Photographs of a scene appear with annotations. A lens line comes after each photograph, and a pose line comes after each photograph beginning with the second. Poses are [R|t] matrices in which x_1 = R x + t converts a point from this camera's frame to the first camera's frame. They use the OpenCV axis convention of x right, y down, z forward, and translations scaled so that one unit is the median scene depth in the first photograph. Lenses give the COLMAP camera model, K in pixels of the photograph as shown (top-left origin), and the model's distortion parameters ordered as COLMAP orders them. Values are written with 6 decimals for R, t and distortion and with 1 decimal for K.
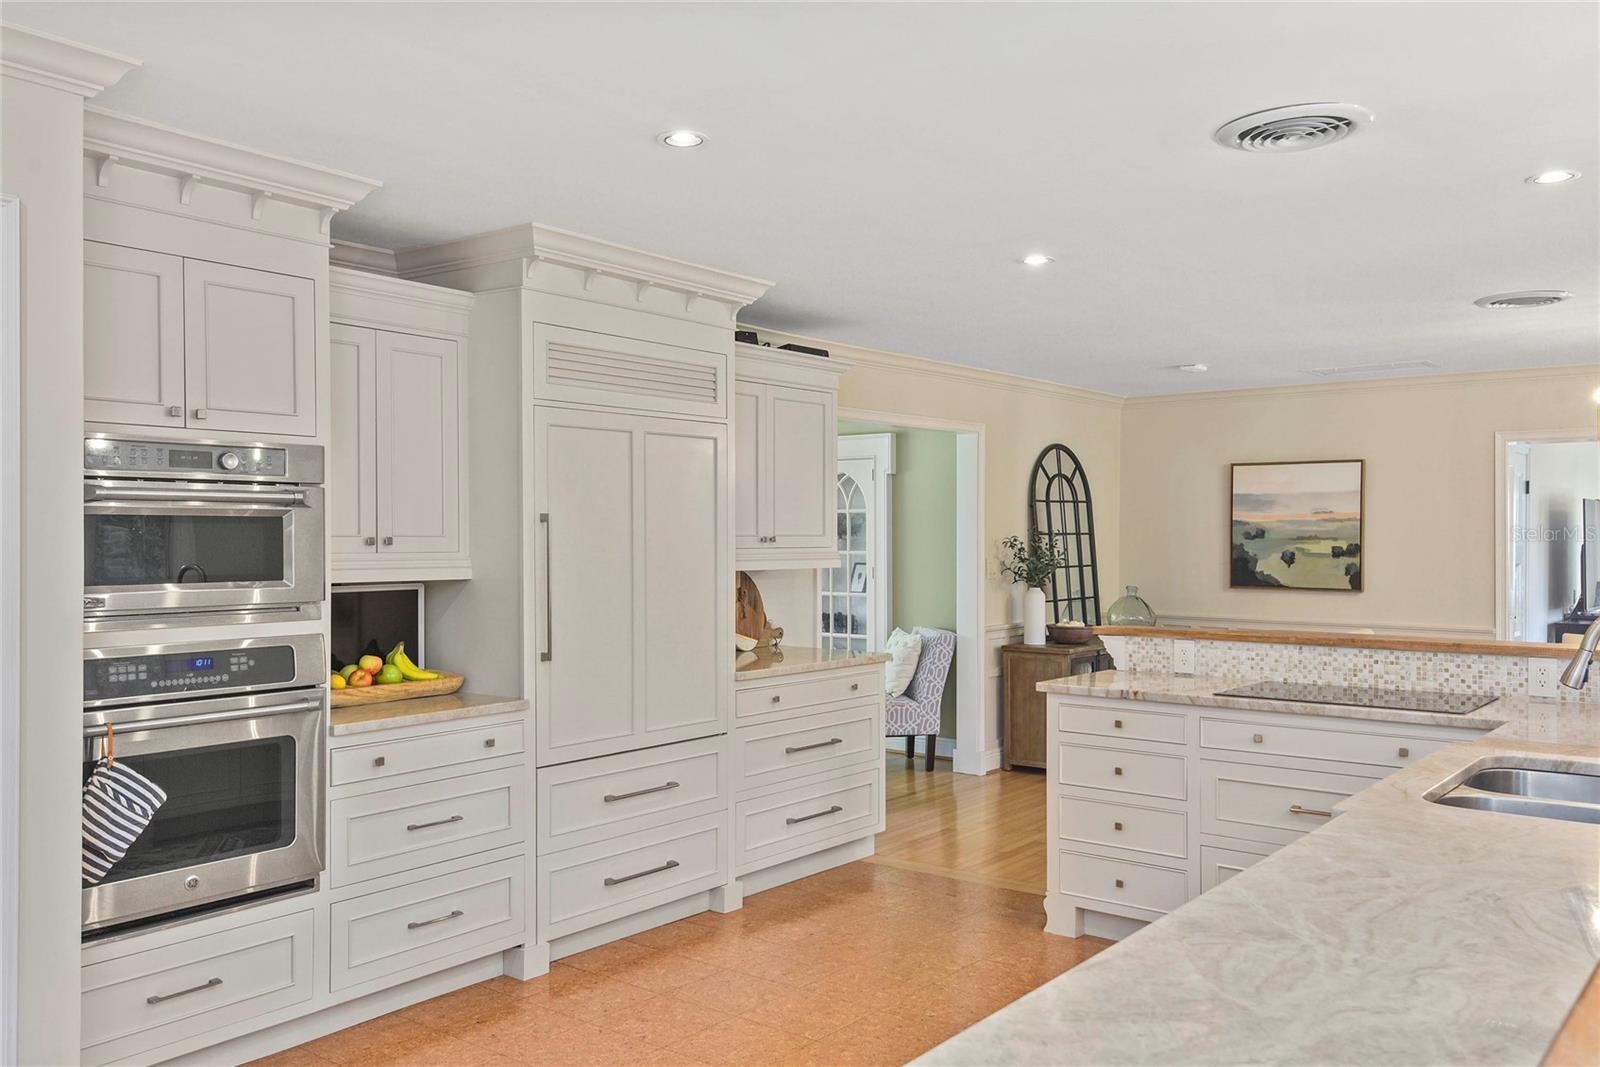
lens RADIAL K [[1246.5, 0, 796.8], [0, 1246.5, 542.9], [0, 0, 1]] dist [0.008756, 0.002029]
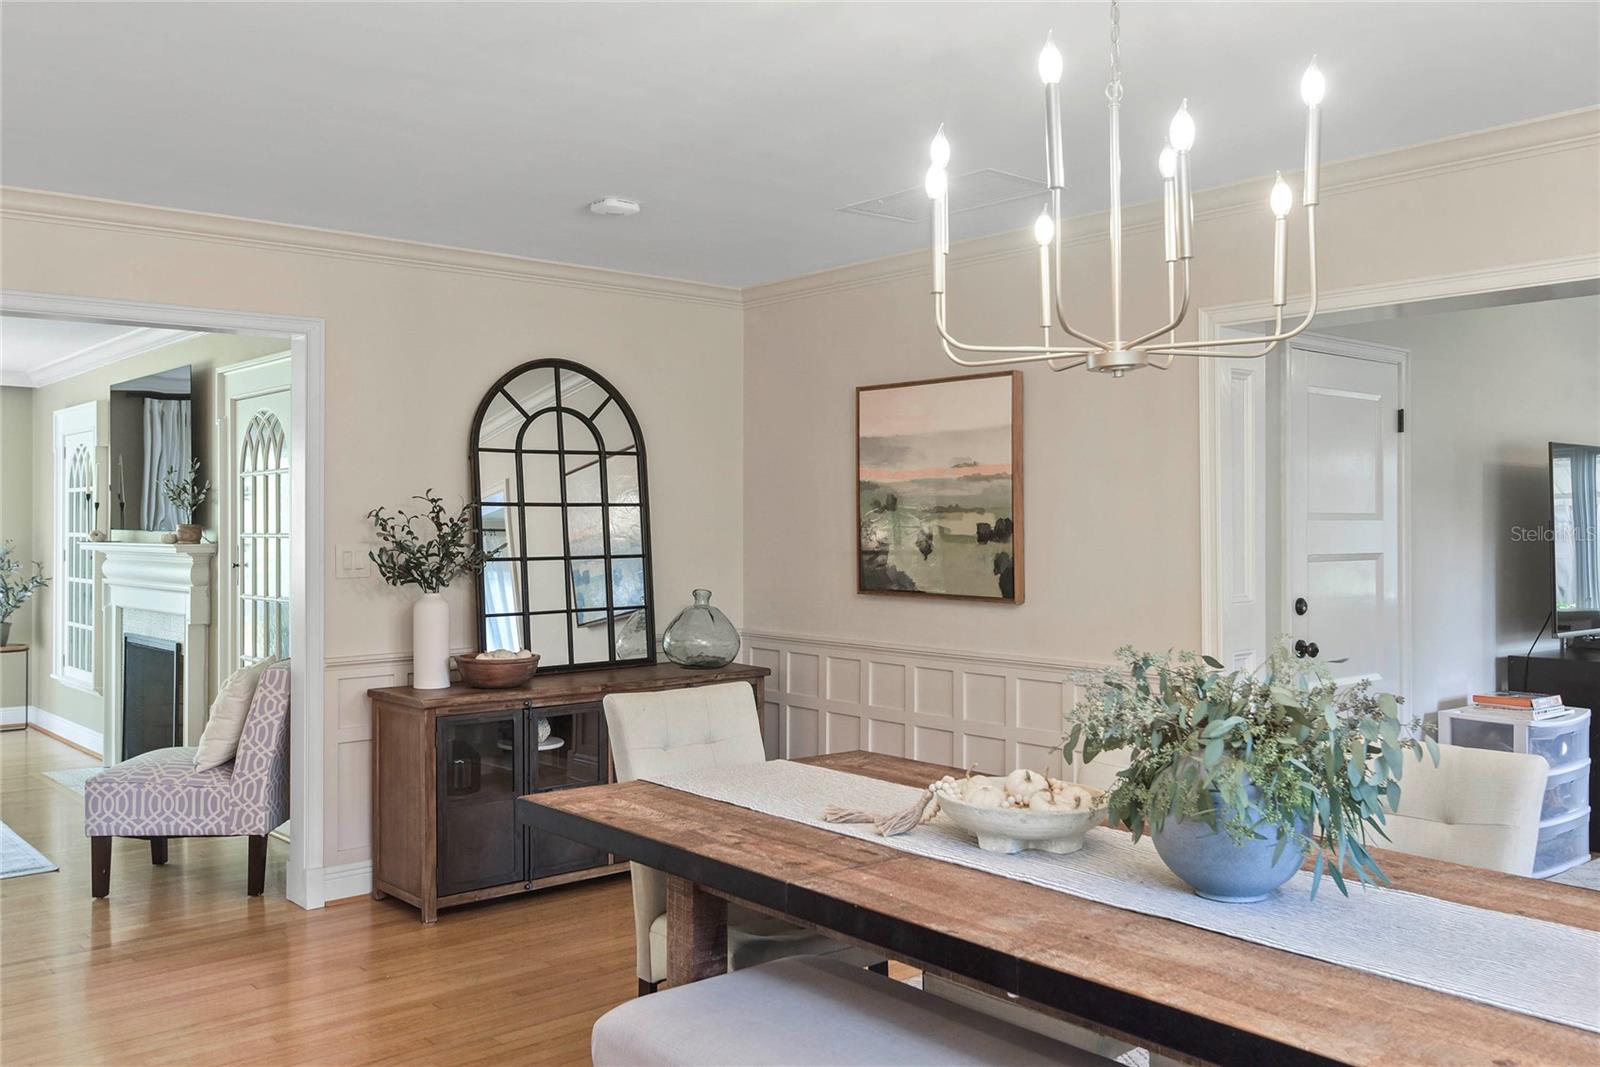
lens RADIAL K [[1396.4, 0, 803.2], [0, 1396.4, 519.2], [0, 0, 1]] dist [0.020782, 0.006826]
pose [[0.986753, -0.003914, -0.162184, 0.453236], [0.002142, 0.999936, -0.011099, 0.007827], [0.162217, 0.010605, 0.986698, 0.347949]]
